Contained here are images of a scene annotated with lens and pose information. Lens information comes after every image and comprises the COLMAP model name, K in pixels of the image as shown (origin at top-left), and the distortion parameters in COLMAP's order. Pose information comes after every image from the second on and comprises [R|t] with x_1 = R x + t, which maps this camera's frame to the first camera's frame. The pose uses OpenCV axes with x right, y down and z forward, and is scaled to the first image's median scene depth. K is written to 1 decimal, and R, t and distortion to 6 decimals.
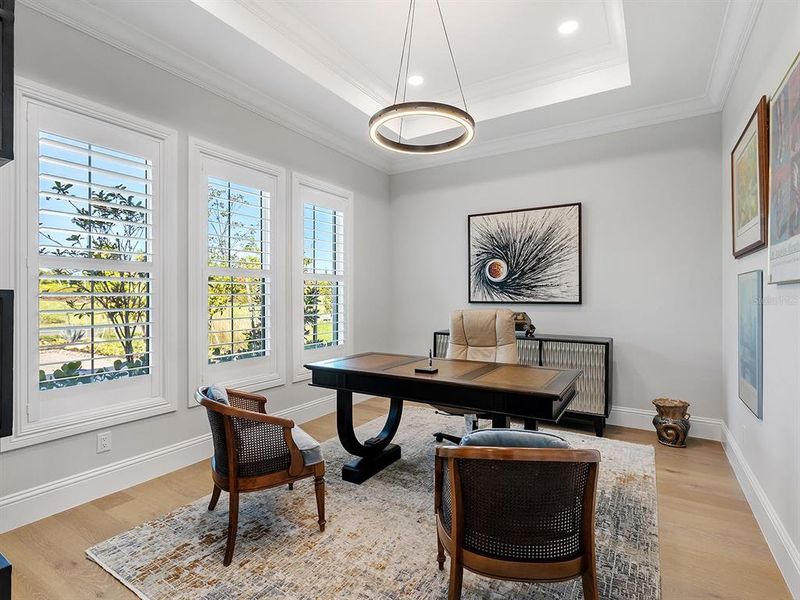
lens RADIAL K [[403.3, 0, 405.2], [0, 403.3, 297.0], [0, 0, 1]] dist [0.002660, -0.001681]
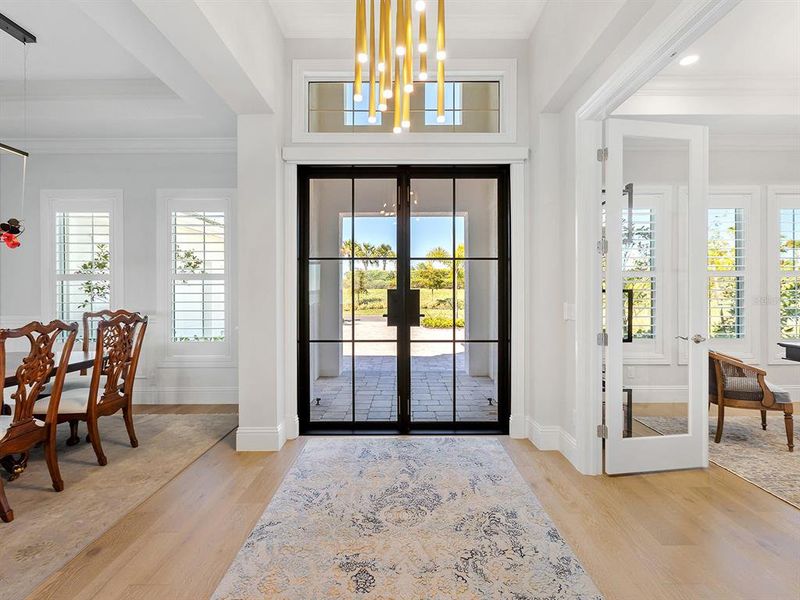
lens RADIAL K [[419.3, 0, 397.6], [0, 419.3, 293.1], [0, 0, 1]] dist [0.000280, 0.003151]
pose [[0.536991, 0.000691, -0.843588, 0.155016], [0.001909, 0.999996, 0.002034, -0.000466], [0.843586, -0.002703, 0.536988, -0.505361]]
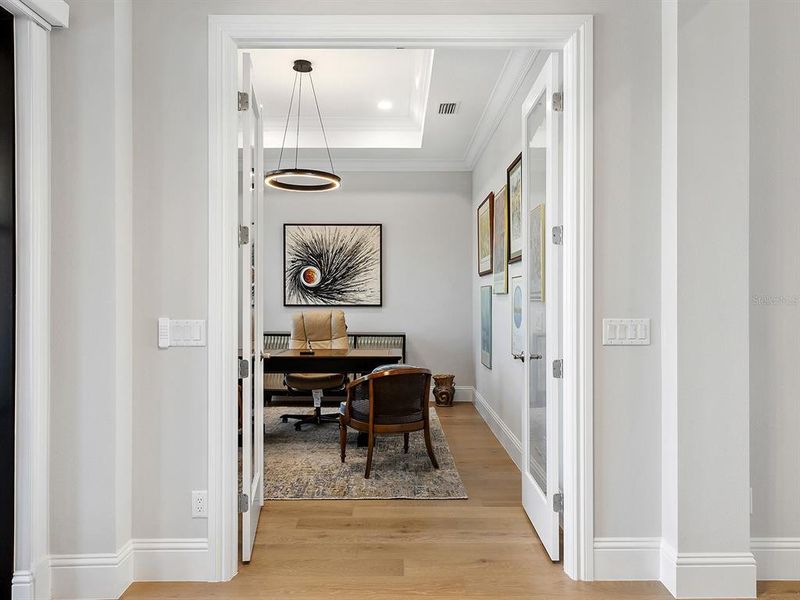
lens RADIAL K [[586.7, 0, 403.4], [0, 586.7, 299.2], [0, 0, 1]] dist [0.009091, 0.002838]
pose [[0.849615, 0.000940, 0.527403, -0.433370], [0.000896, 0.999994, -0.003225, 0.001416], [-0.527403, 0.003213, 0.849609, -0.531409]]
